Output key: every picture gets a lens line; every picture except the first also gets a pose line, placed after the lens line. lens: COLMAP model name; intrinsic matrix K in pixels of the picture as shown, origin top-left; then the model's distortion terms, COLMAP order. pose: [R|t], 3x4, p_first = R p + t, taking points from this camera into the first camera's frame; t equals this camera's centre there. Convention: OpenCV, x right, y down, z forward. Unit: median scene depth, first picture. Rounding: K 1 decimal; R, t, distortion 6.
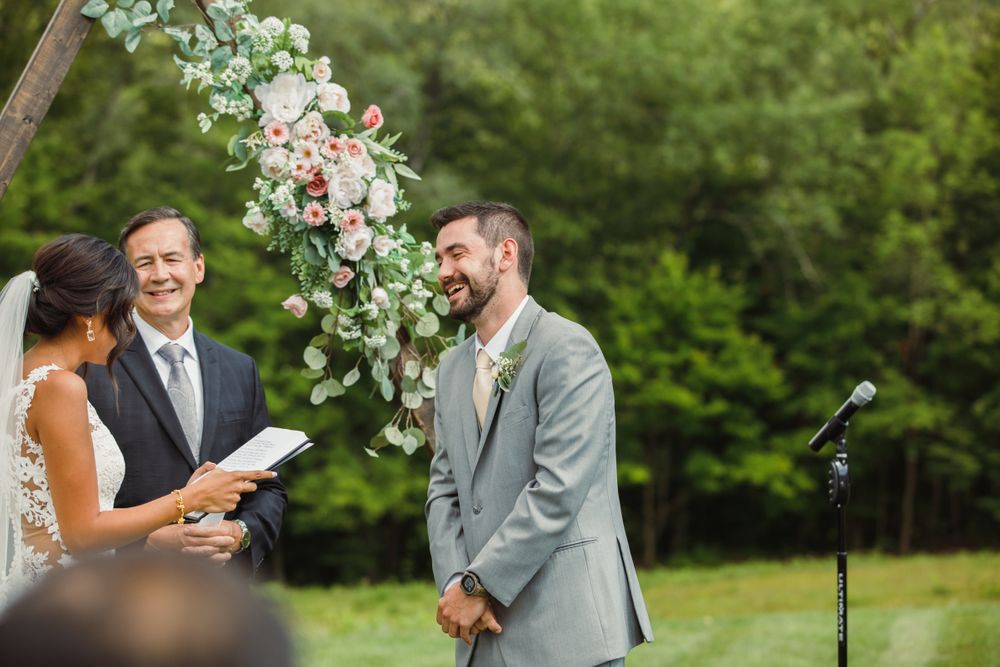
lens RADIAL K [[2819.2, 0, 500.0], [0, 2819.2, 333.5], [0, 0, 1]] dist [-0.079121, -0.652022]
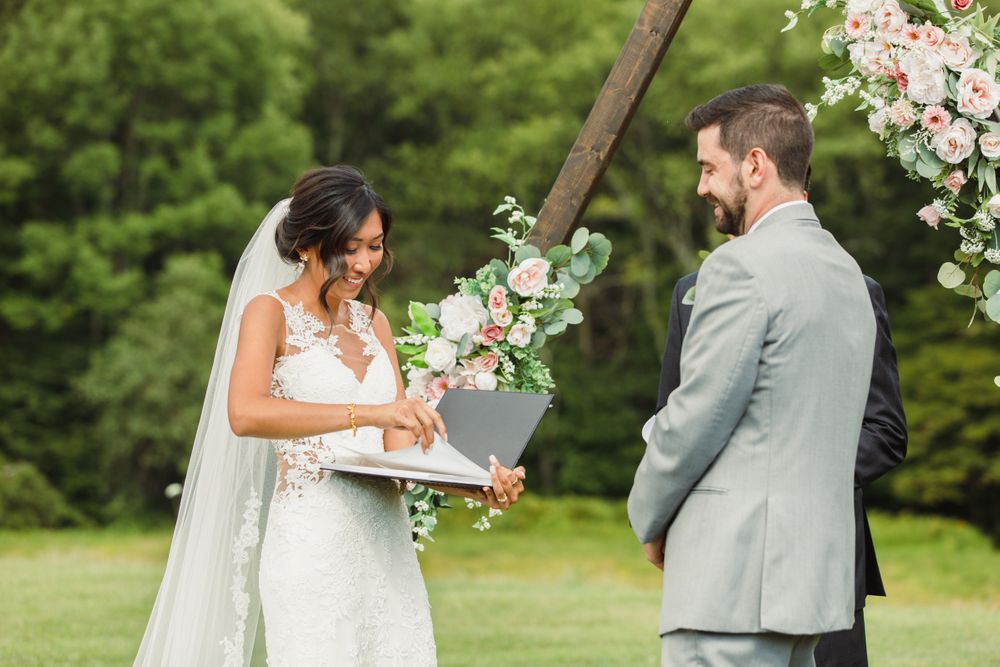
lens RADIAL K [[2954.1, 0, 500.0], [0, 2954.1, 333.5], [0, 0, 1]] dist [-0.001842, 1.138972]
pose [[0.586982, 0.009077, -0.809549, 0.607793], [0.007867, 0.999826, 0.016914, 0.010288], [0.809562, -0.016297, 0.586808, 0.343524]]
